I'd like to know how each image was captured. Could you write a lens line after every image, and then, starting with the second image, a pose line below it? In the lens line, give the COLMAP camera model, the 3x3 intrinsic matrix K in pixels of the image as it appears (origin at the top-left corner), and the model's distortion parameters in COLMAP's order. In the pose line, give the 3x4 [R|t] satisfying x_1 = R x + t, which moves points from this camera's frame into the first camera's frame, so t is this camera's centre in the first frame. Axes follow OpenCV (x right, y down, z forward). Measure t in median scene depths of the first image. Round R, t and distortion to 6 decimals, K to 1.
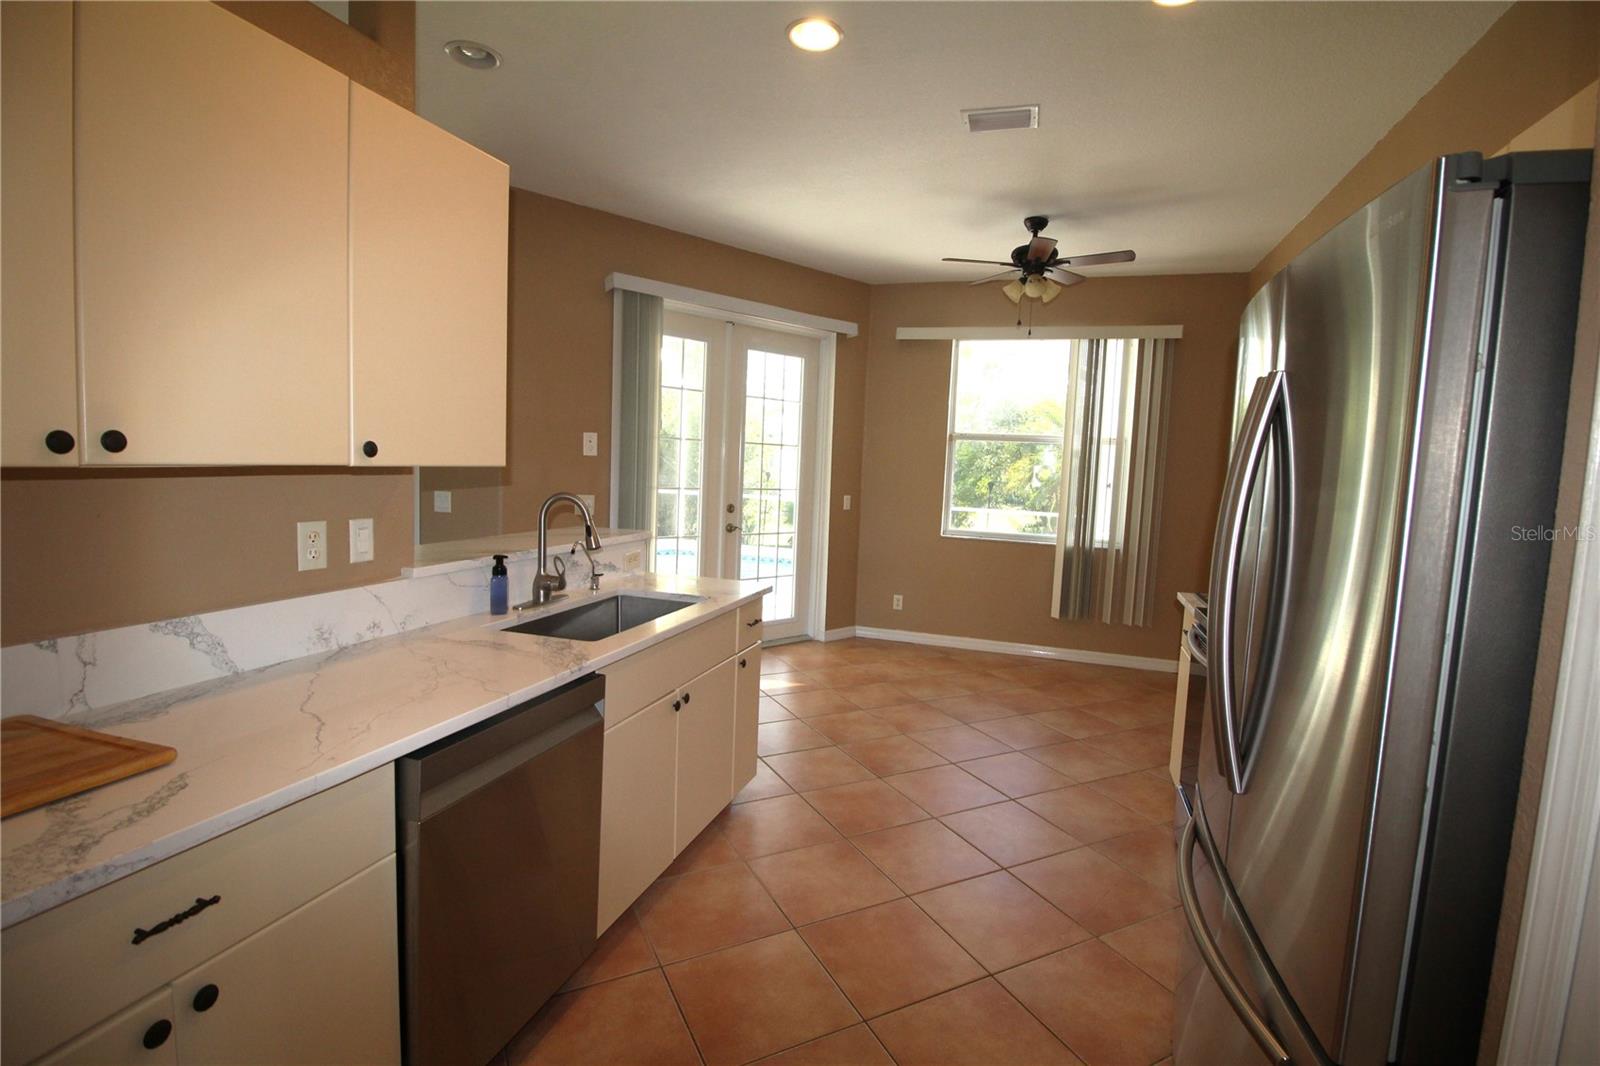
lens RADIAL K [[741.5, 0, 812.8], [0, 741.5, 520.7], [0, 0, 1]] dist [-0.000247, -0.014737]
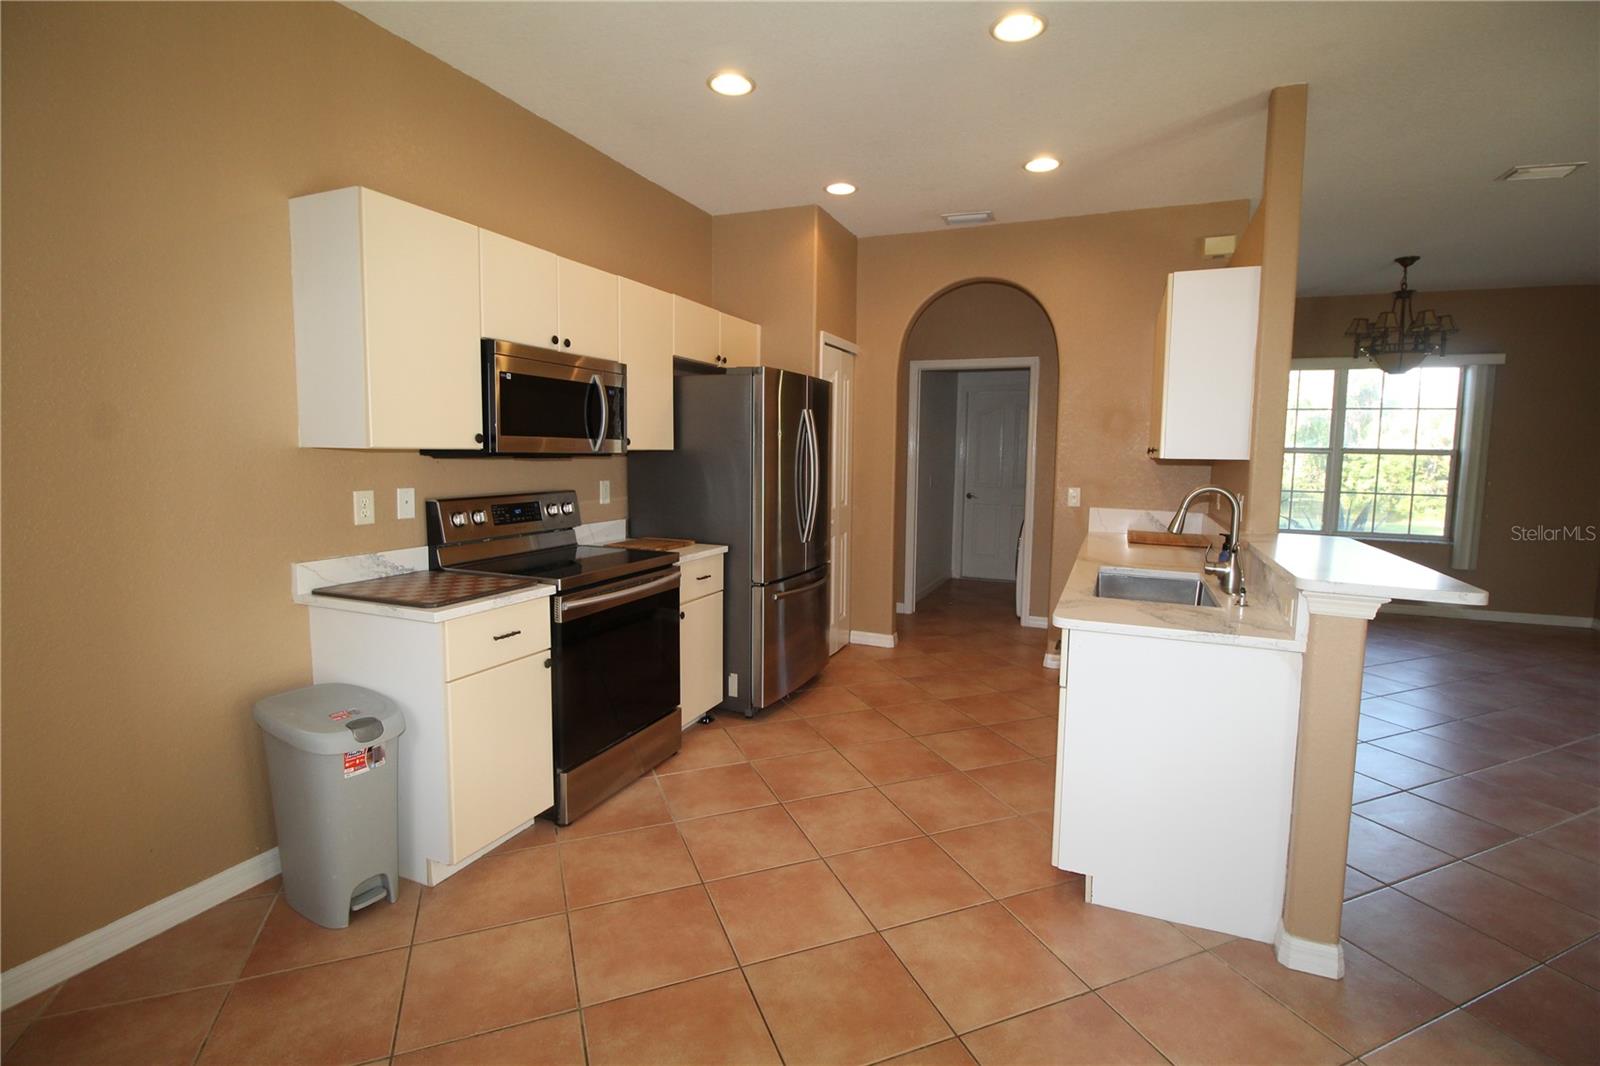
lens RADIAL K [[741.5, 0, 812.8], [0, 741.5, 520.7], [0, 0, 1]] dist [-0.000247, -0.014737]
pose [[-0.994892, -0.065846, 0.076511, 0.076557], [-0.050844, 0.981666, 0.183700, -0.073392], [-0.087204, 0.178872, -0.980000, 0.985634]]
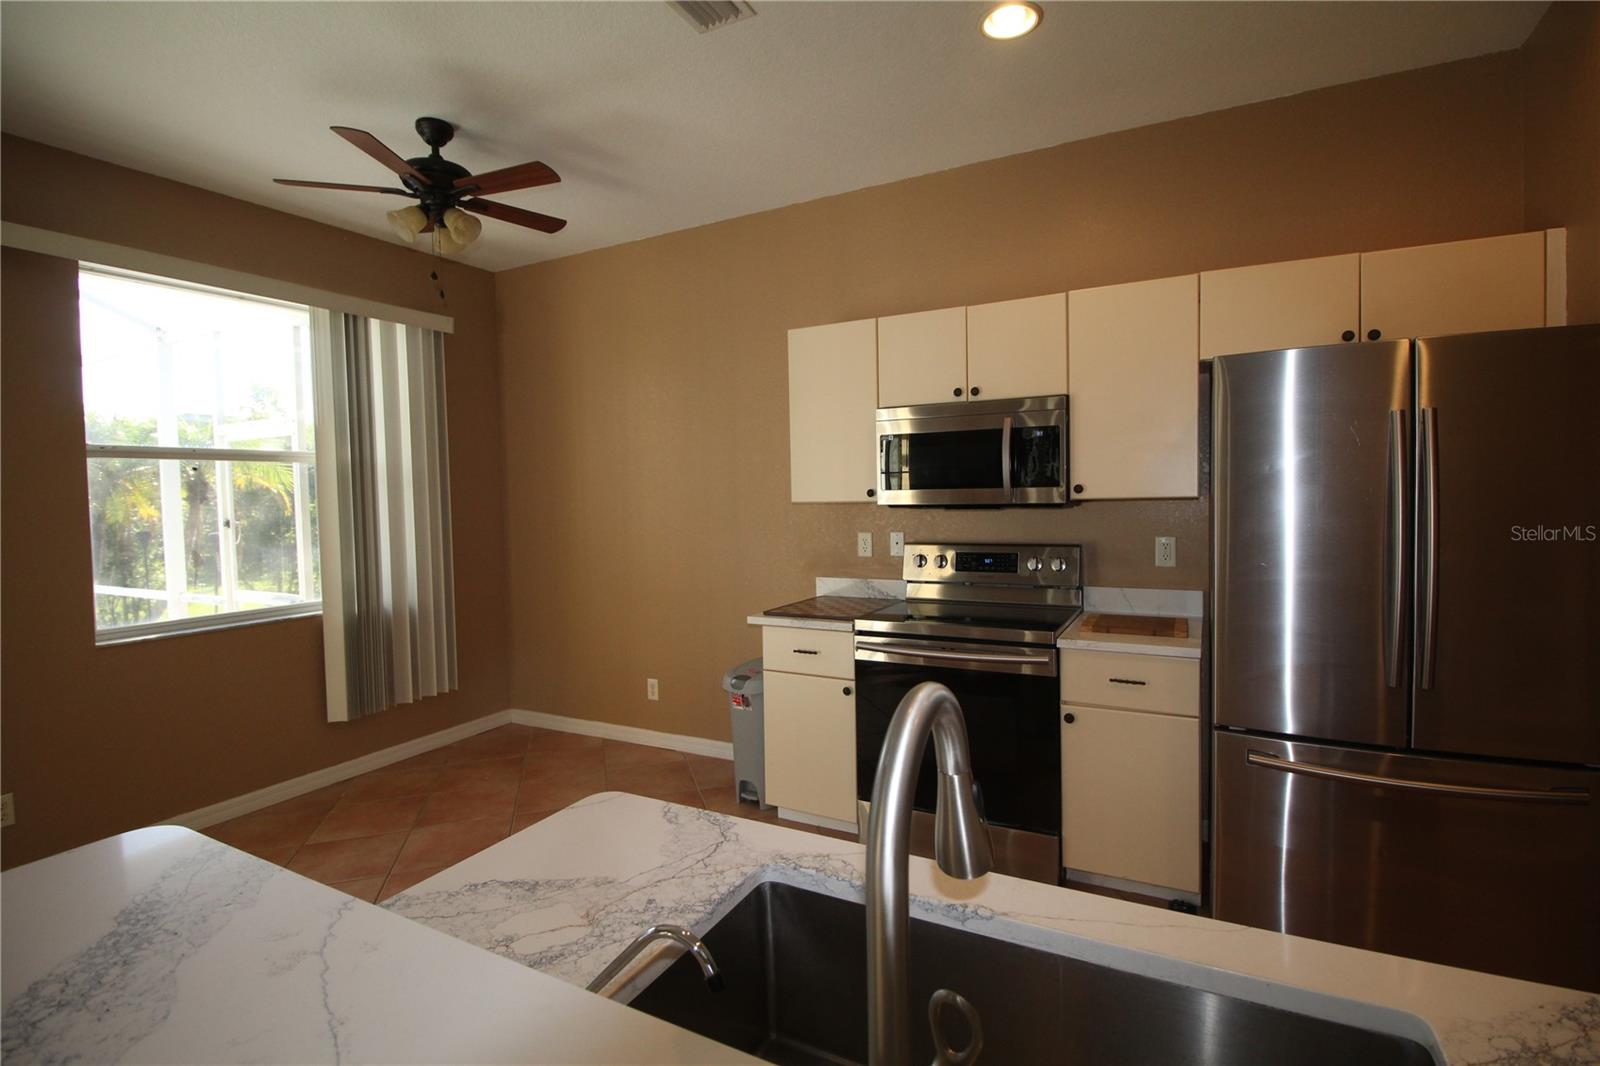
lens RADIAL K [[741.5, 0, 812.8], [0, 741.5, 520.7], [0, 0, 1]] dist [-0.000247, -0.014737]
pose [[0.165441, -0.084908, 0.982558, -0.251630], [0.110363, 0.991623, 0.067109, -0.048266], [-0.980025, 0.097335, 0.173426, 0.459855]]
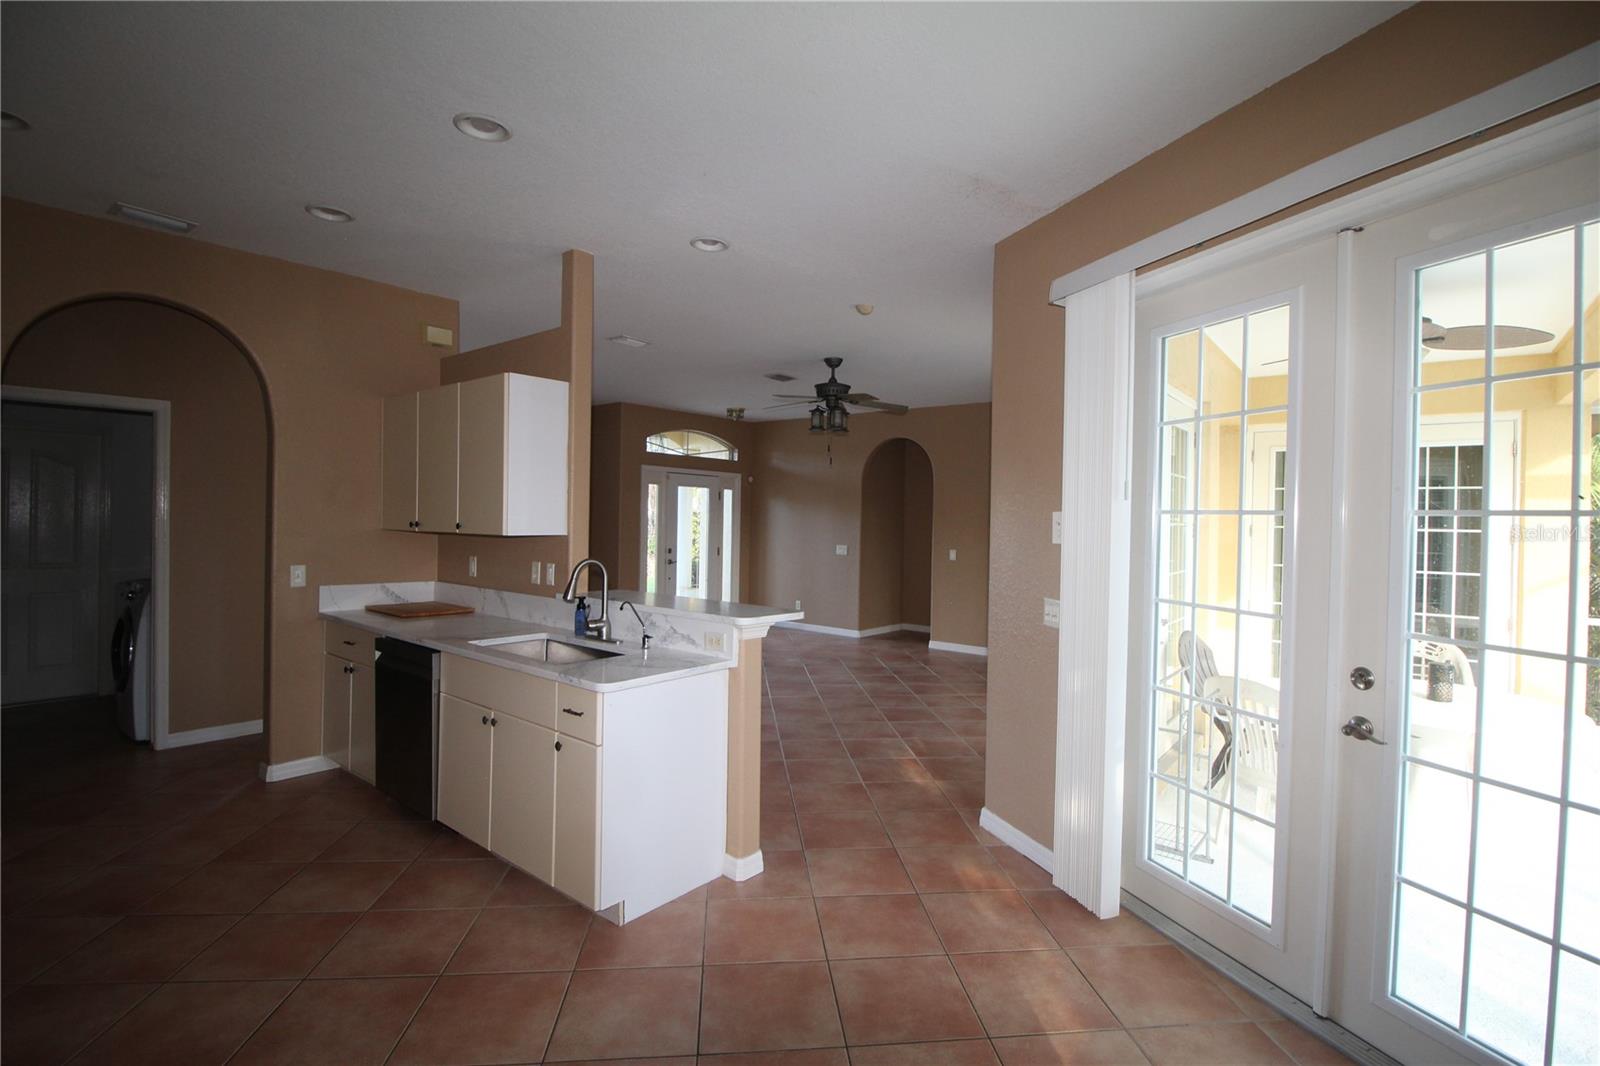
lens RADIAL K [[741.5, 0, 812.8], [0, 741.5, 520.7], [0, 0, 1]] dist [-0.000247, -0.014737]
pose [[-0.355543, -0.051495, -0.933240, 0.370883], [-0.112857, 0.993541, -0.011826, -0.063195], [0.927821, 0.101118, -0.359058, 0.858674]]
